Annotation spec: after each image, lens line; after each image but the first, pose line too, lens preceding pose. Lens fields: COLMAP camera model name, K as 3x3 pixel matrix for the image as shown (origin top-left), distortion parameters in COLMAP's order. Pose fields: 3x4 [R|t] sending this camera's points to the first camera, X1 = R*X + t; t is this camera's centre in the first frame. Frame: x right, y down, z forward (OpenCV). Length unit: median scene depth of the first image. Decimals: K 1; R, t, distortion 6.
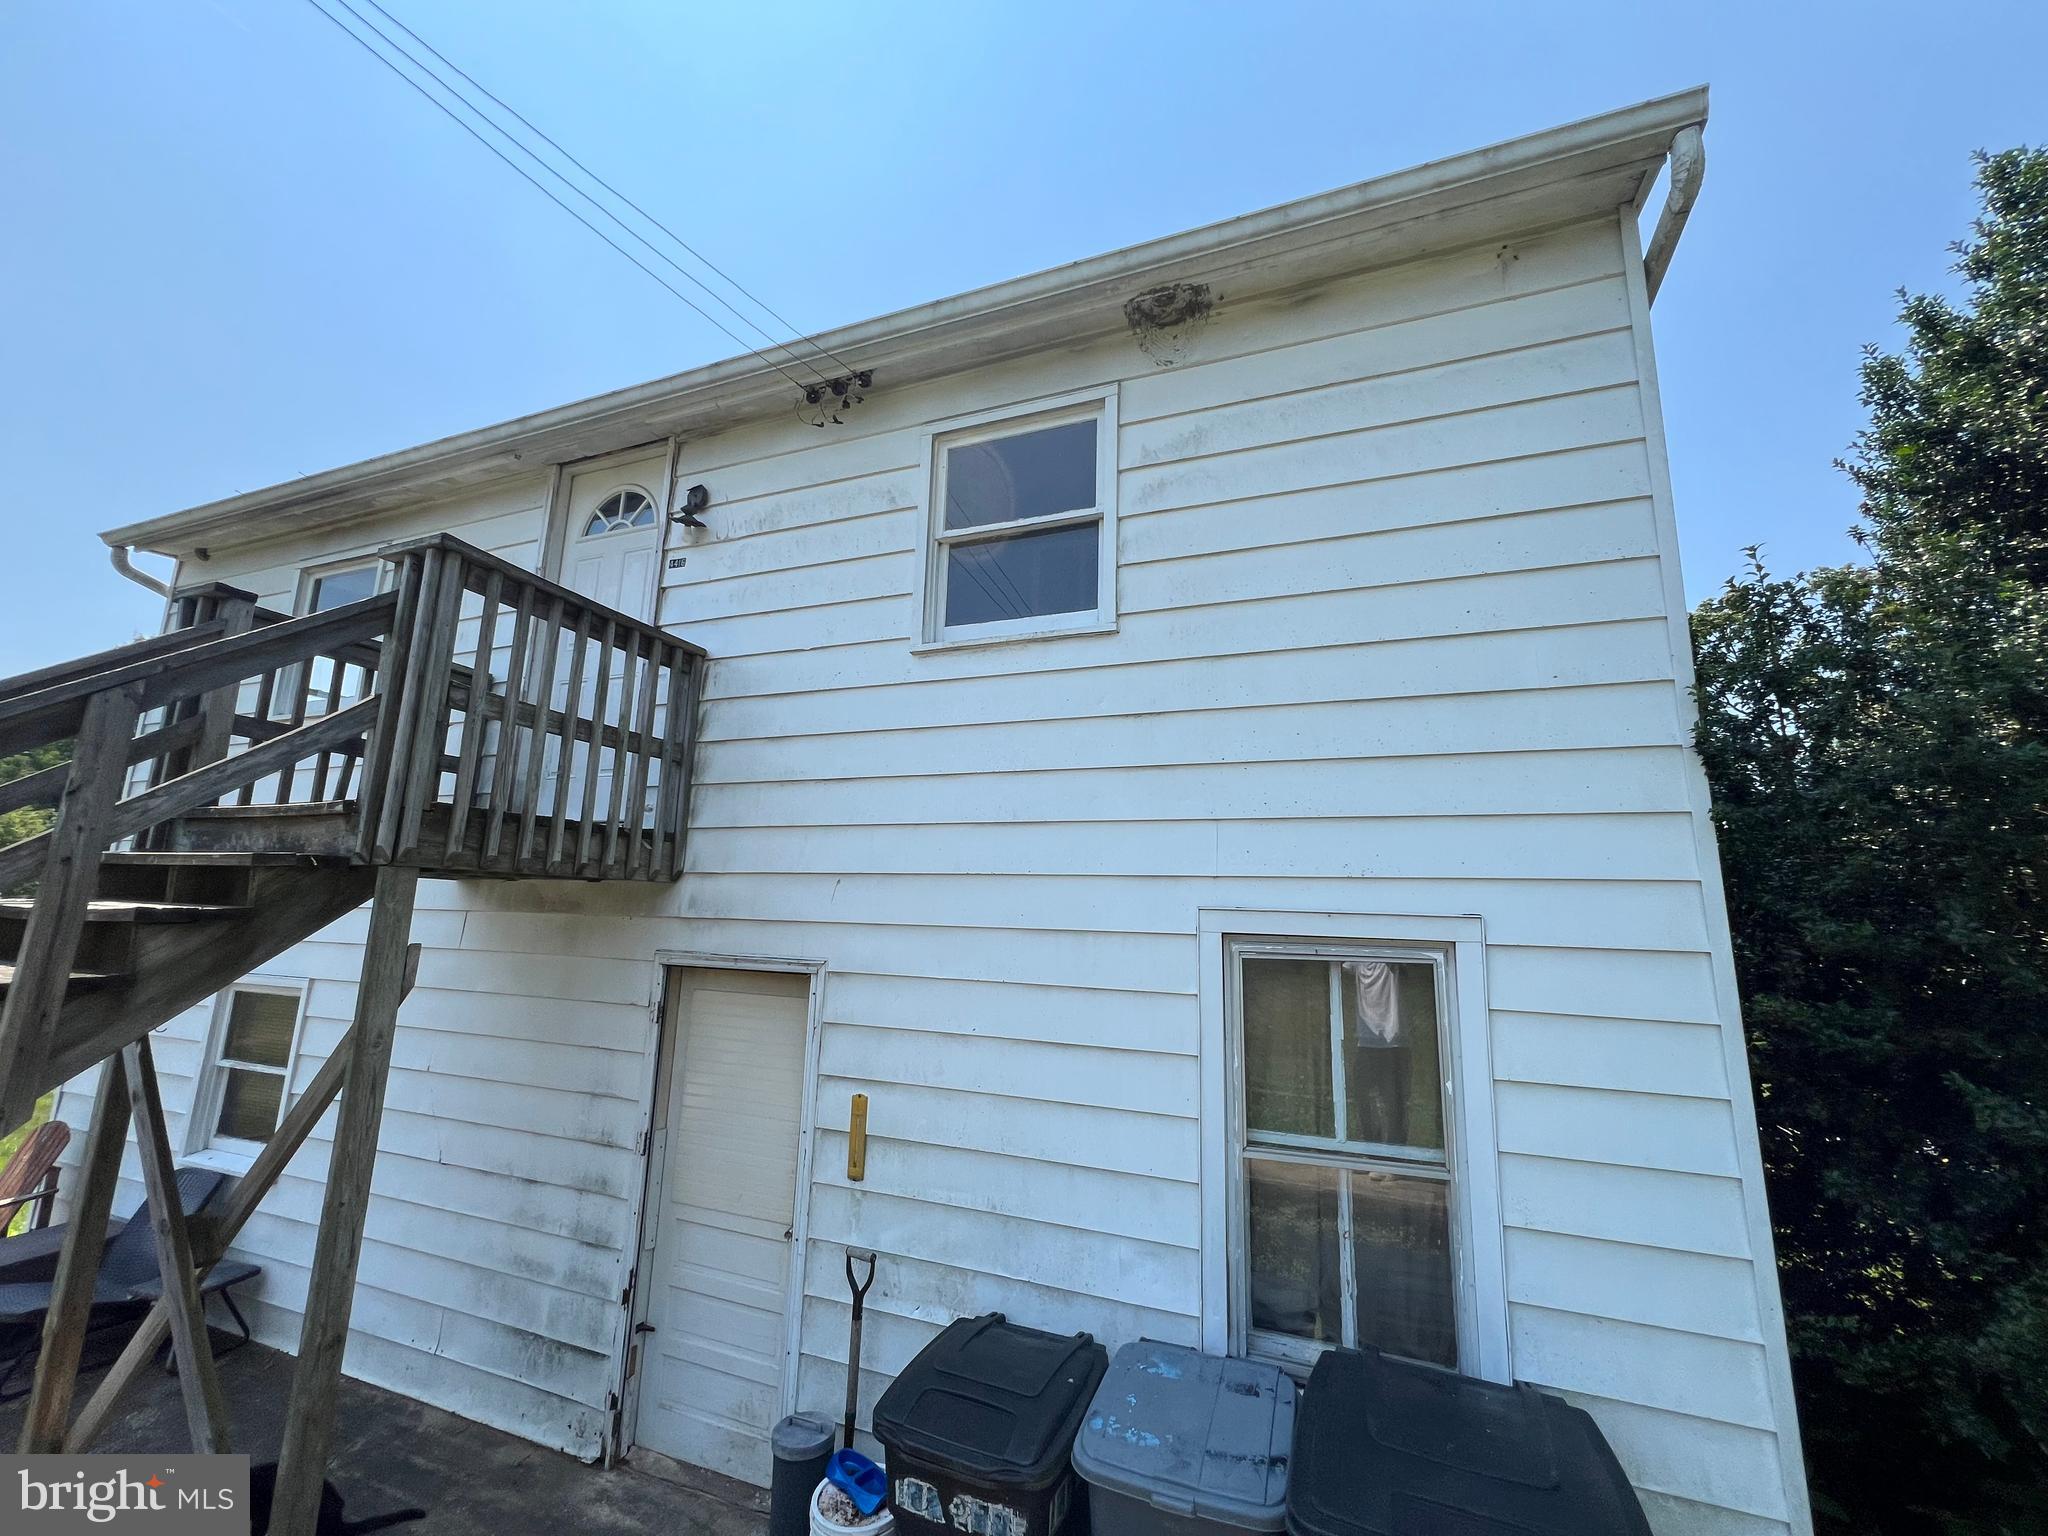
lens RADIAL K [[913.4, 0, 1022.8], [0, 913.4, 758.4], [0, 0, 1]] dist [0.002946, 0.000843]
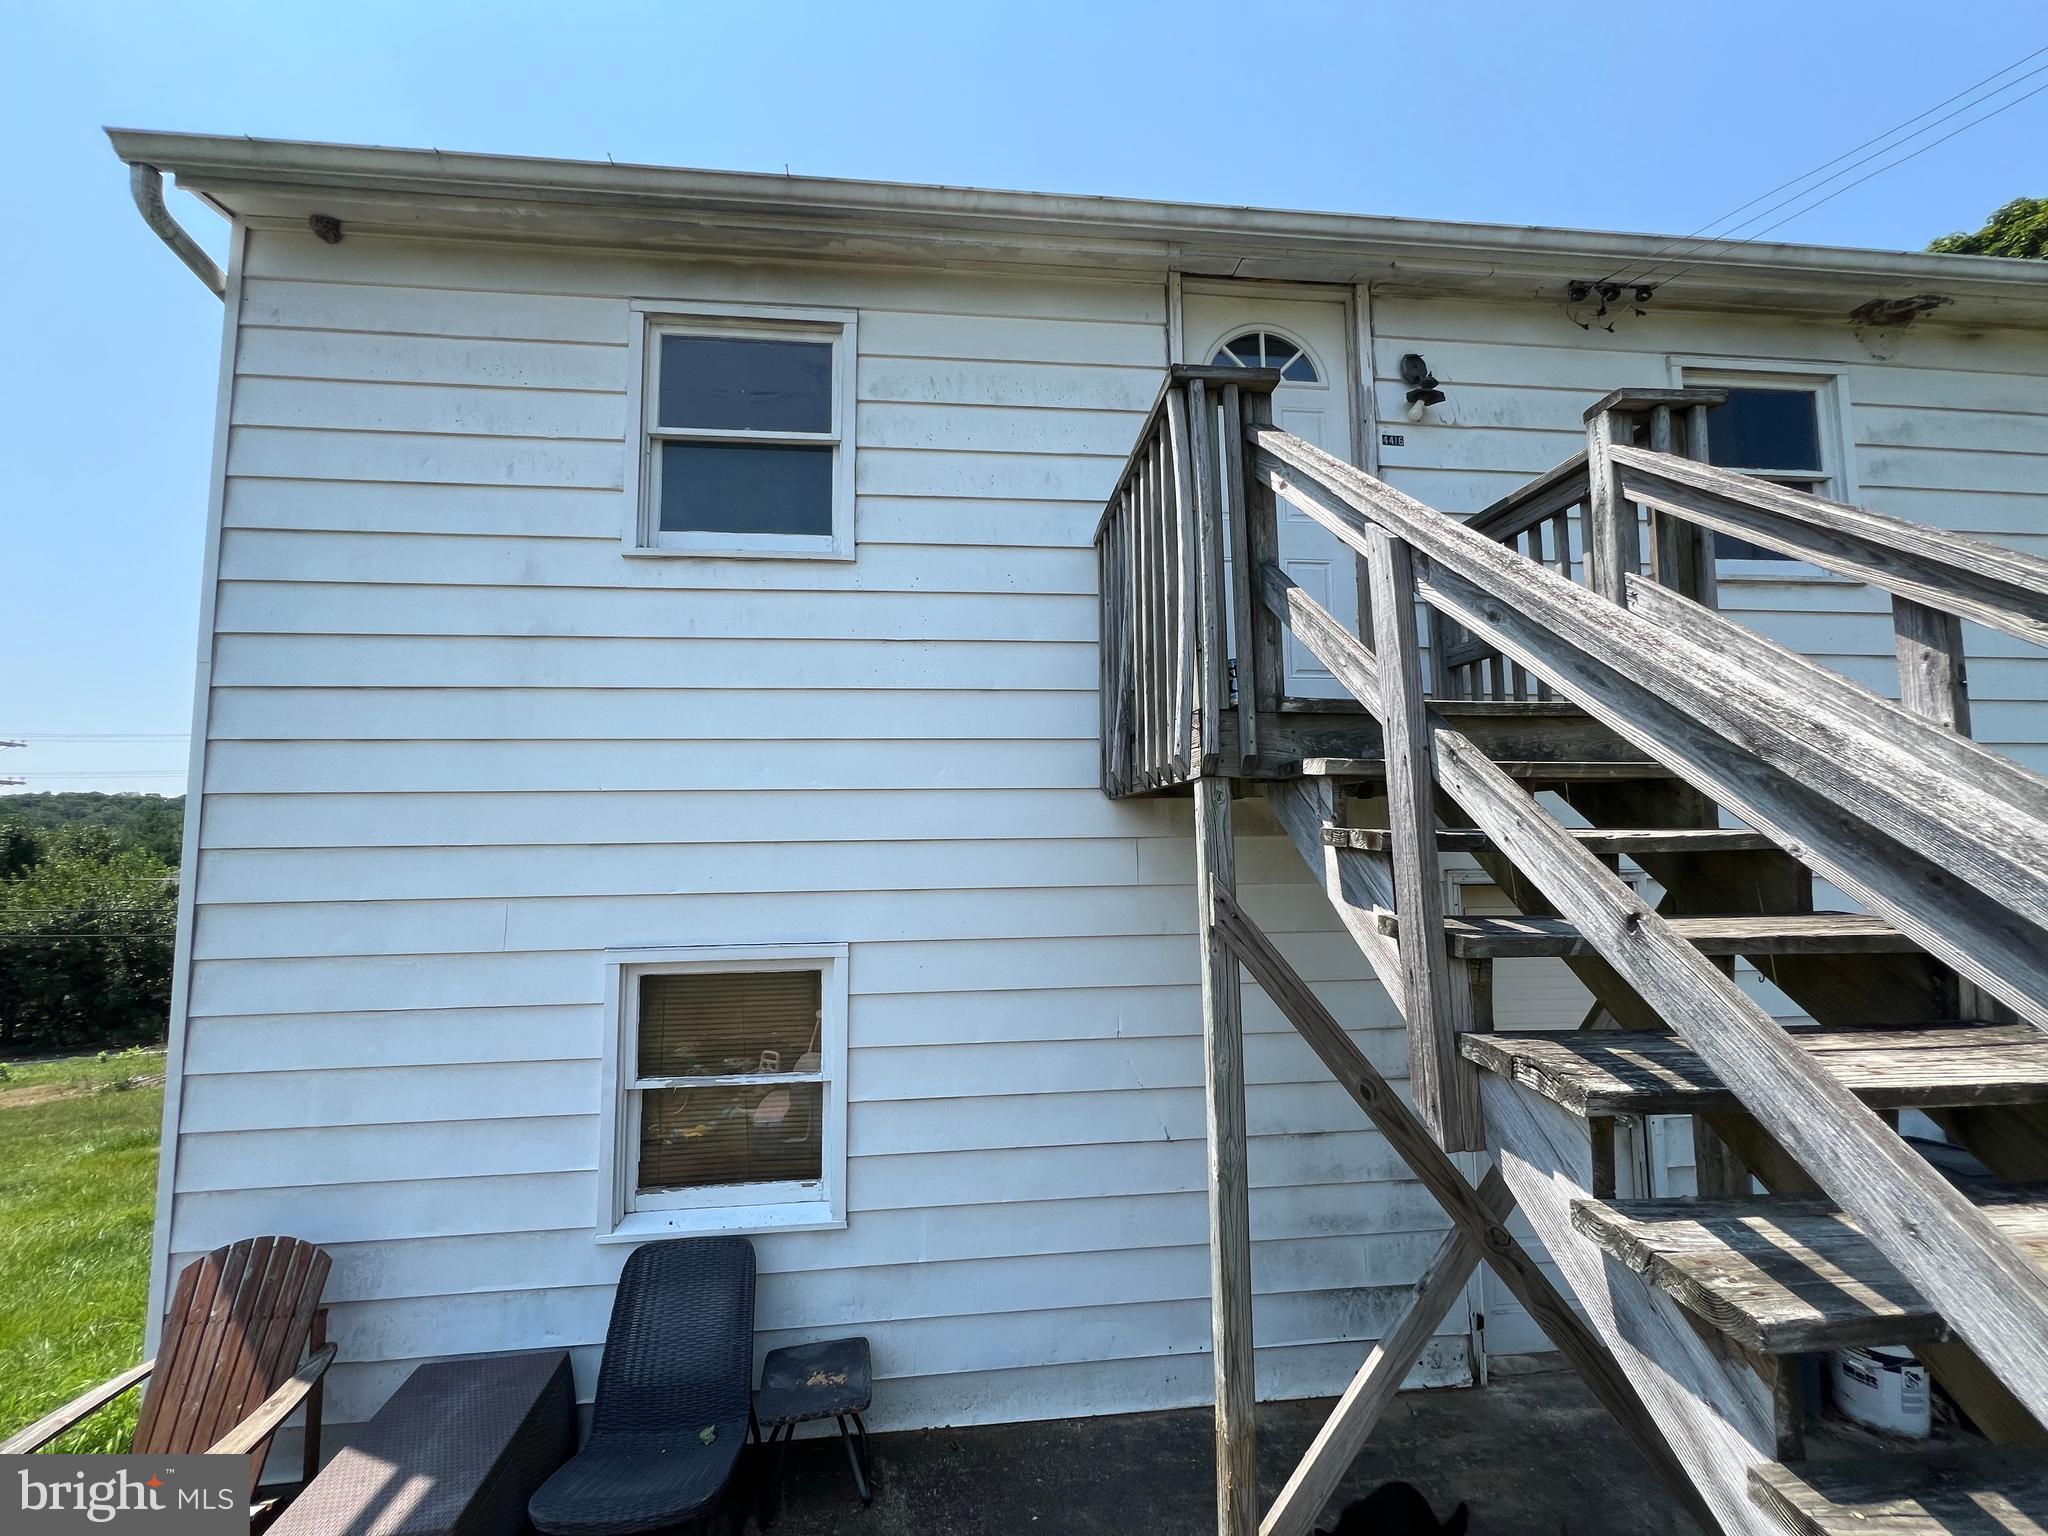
lens RADIAL K [[817.7, 0, 1024.0], [0, 817.7, 768.0], [0, 0, 1]] dist [-0.002881, 0.000973]
pose [[0.866536, -0.000409, 0.499114, -0.196604], [-0.046900, 0.995508, 0.082241, 0.010199], [-0.496906, -0.094673, 0.862625, 0.083054]]
